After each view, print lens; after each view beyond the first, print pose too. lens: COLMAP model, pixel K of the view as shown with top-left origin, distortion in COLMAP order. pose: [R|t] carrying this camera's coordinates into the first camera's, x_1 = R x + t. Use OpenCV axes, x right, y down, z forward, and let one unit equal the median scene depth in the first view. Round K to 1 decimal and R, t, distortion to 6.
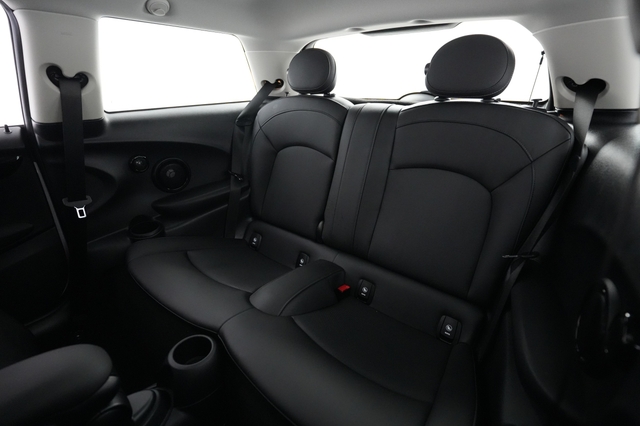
lens RADIAL K [[313.1, 0, 322.2], [0, 313.1, 212.0], [0, 0, 1]] dist [0.002102, 0.001047]
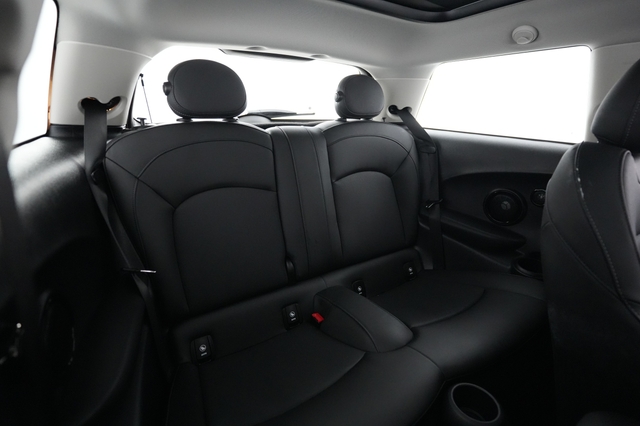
lens RADIAL K [[313.1, 0, 320.6], [0, 313.1, 215.0], [0, 0, 1]] dist [0.002102, 0.001047]
pose [[0.204829, -0.302363, 0.930925, -0.521439], [0.339369, 0.914031, 0.222205, -0.175167], [-0.918082, 0.270413, 0.289833, 0.446995]]
